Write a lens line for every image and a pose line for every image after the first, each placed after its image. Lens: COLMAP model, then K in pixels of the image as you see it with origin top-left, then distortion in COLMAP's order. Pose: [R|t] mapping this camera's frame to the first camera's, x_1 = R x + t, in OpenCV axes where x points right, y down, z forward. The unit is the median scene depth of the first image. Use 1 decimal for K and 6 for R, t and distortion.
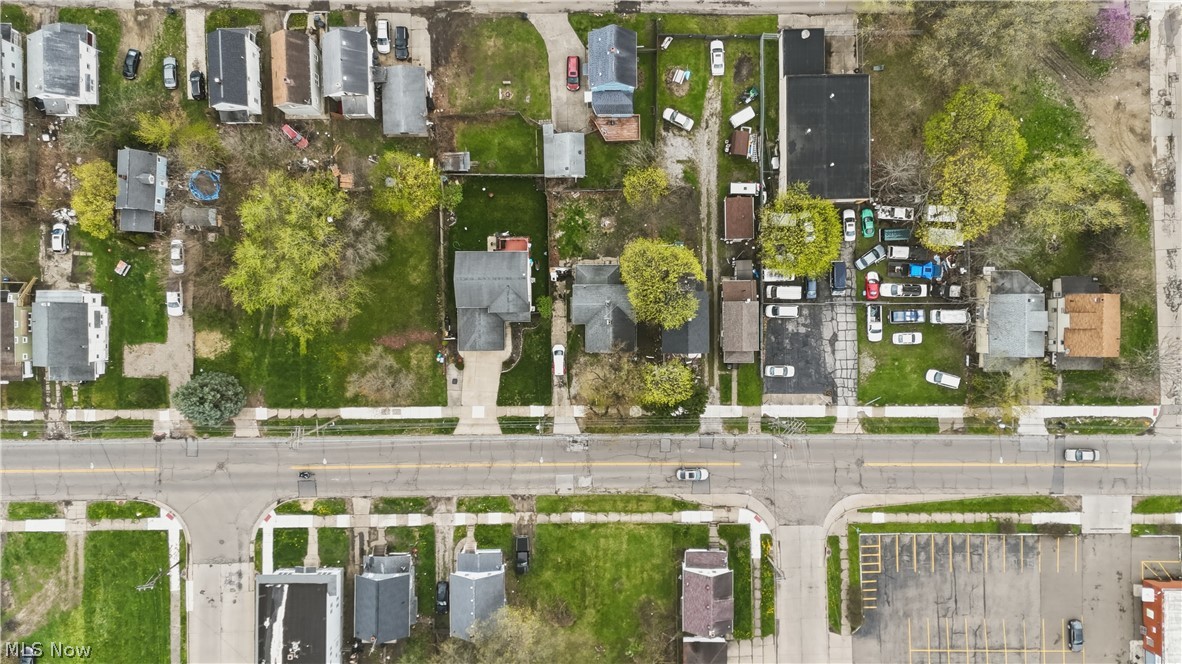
lens RADIAL K [[858.7, 0, 591.3], [0, 858.7, 332.0], [0, 0, 1]] dist [0.067576, -0.002017]
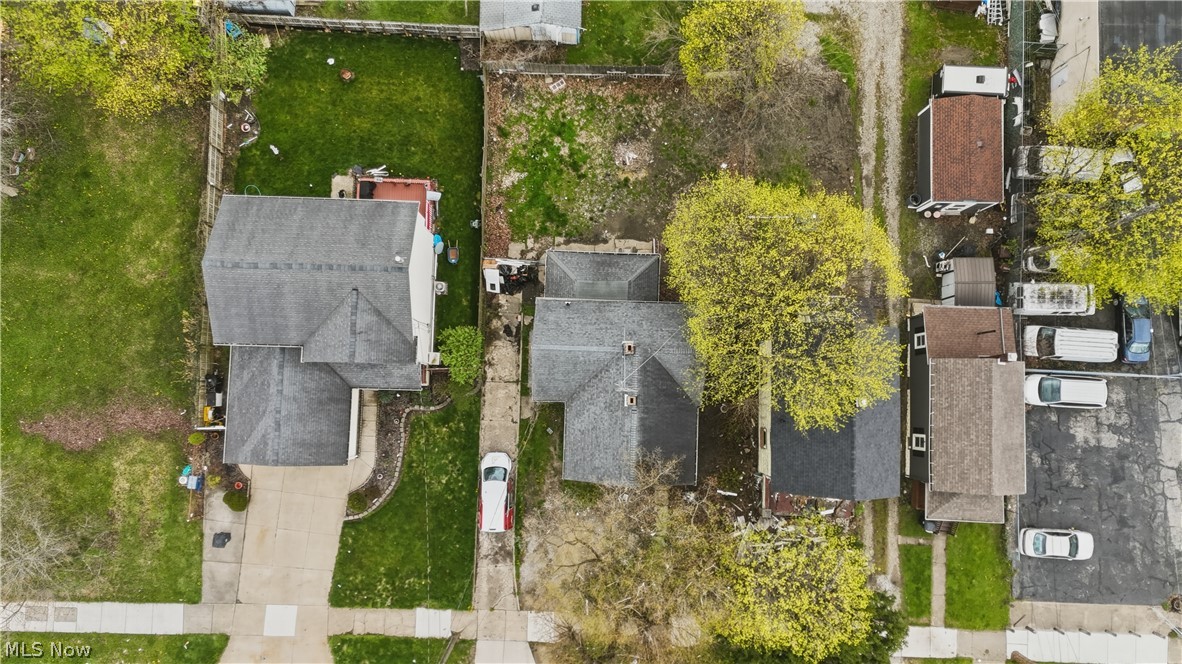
lens RADIAL K [[858.7, 0, 585.1], [0, 858.7, 335.5], [0, 0, 1]] dist [0.067576, -0.002017]
pose [[0.999214, 0.039453, -0.003766, 0.001787], [-0.039630, 0.995612, -0.084767, -0.006826], [0.000405, 0.084849, 0.996394, 0.600692]]
